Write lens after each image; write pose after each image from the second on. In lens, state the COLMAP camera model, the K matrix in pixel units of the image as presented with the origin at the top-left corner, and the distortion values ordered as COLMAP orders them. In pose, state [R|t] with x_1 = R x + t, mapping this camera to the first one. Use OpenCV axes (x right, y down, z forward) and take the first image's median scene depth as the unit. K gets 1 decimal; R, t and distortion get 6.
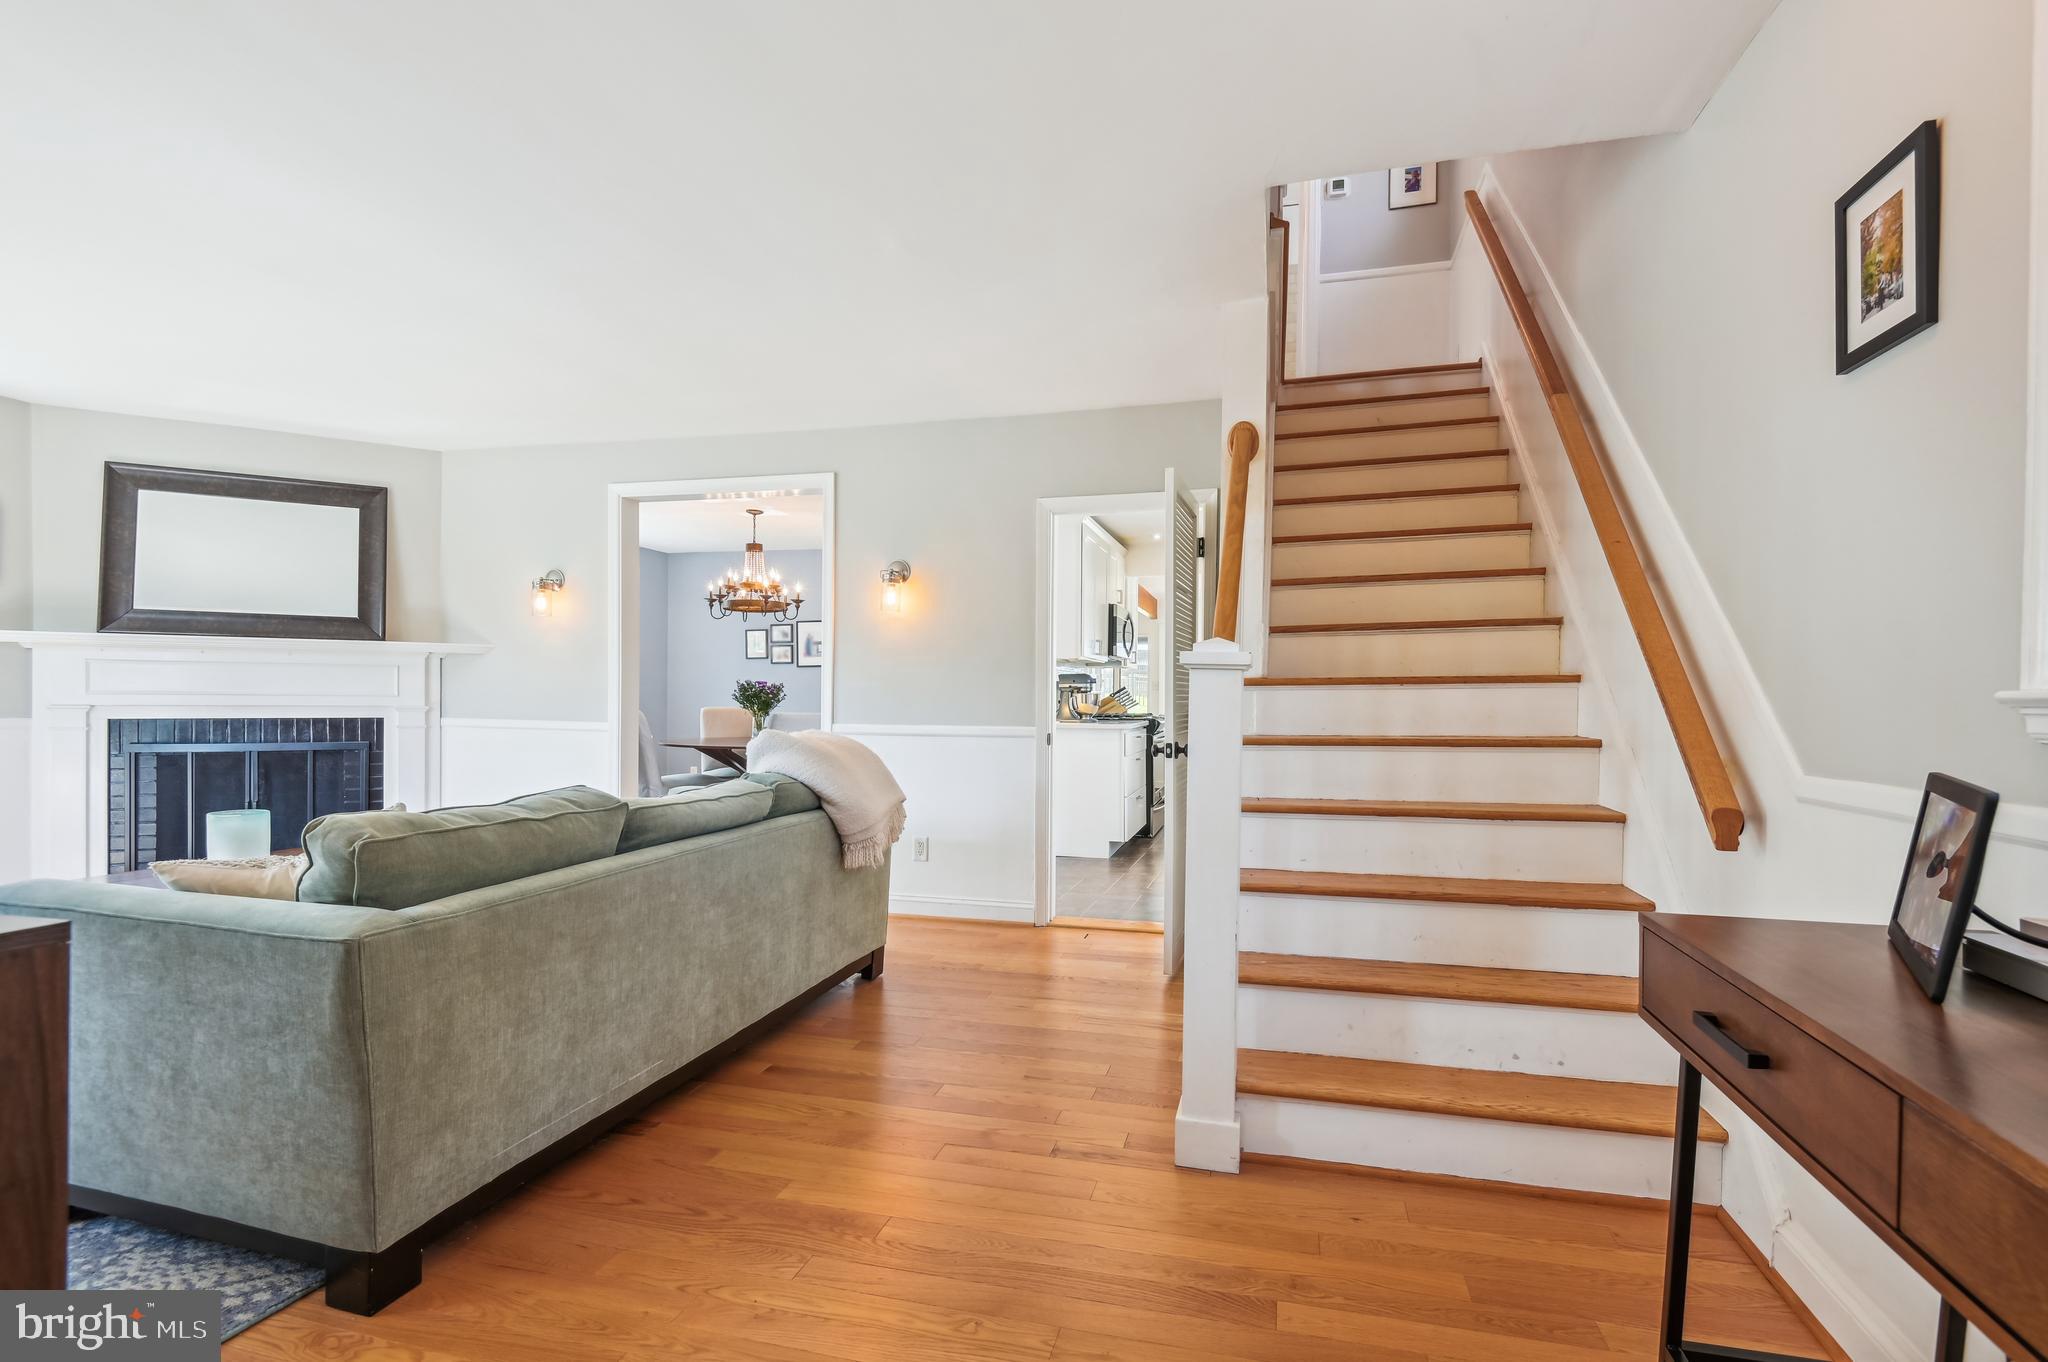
lens RADIAL K [[914.0, 0, 1024.0], [0, 914.0, 681.0], [0, 0, 1]] dist [0.000130, -0.013711]
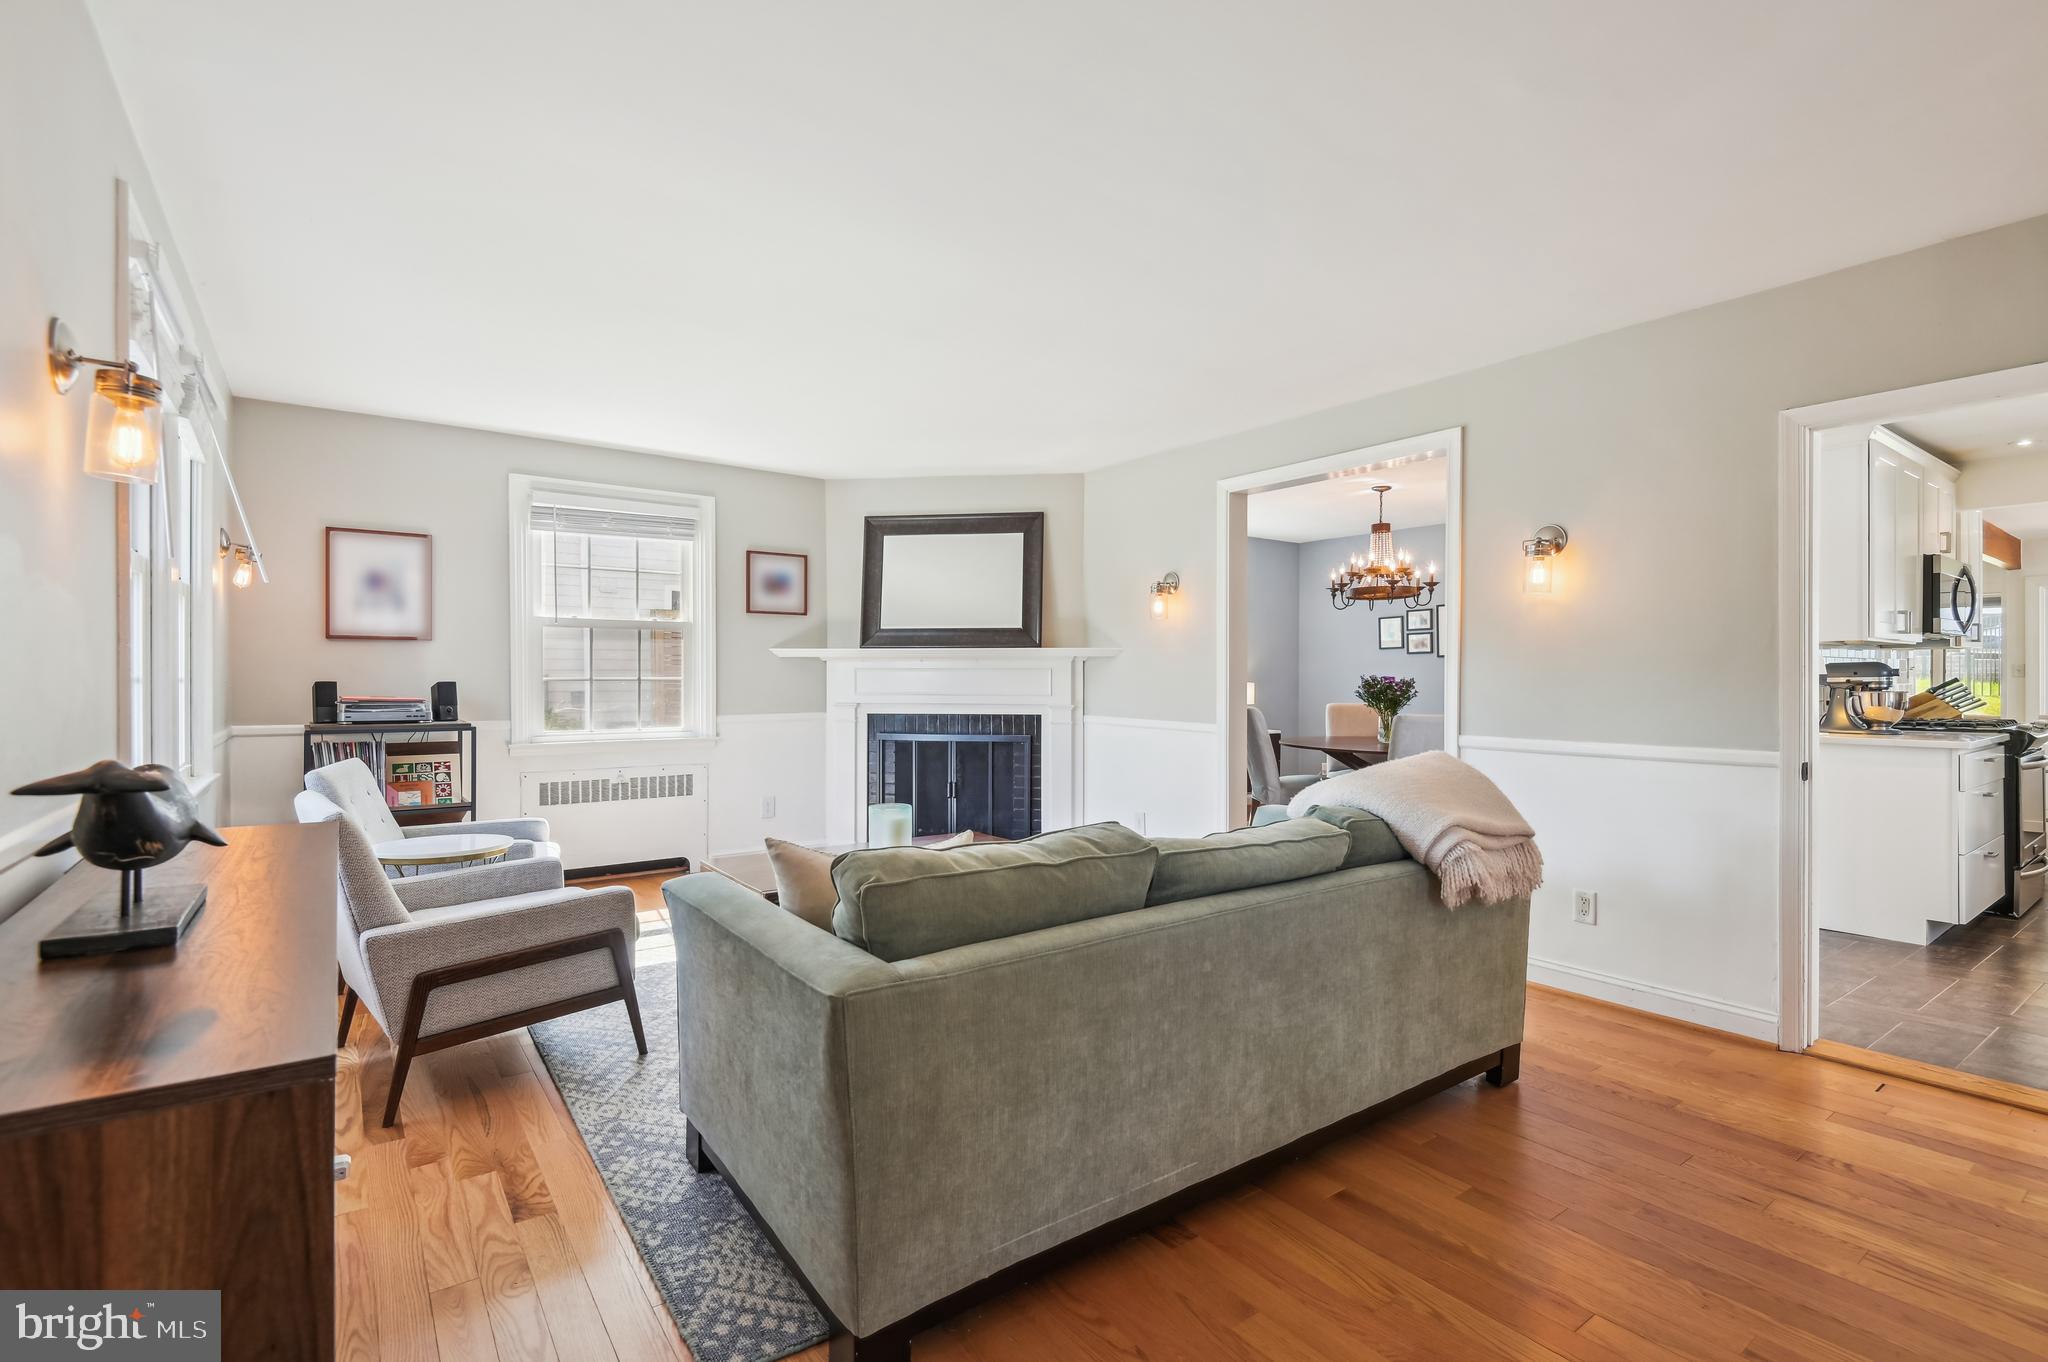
lens RADIAL K [[934.3, 0, 1024.0], [0, 934.3, 681.0], [0, 0, 1]] dist [0.028911, -0.022632]
pose [[0.784011, -0.008974, -0.620682, 0.009382], [0.016829, 0.999835, 0.006802, -0.018016], [0.620518, -0.015779, 0.784033, 0.130713]]
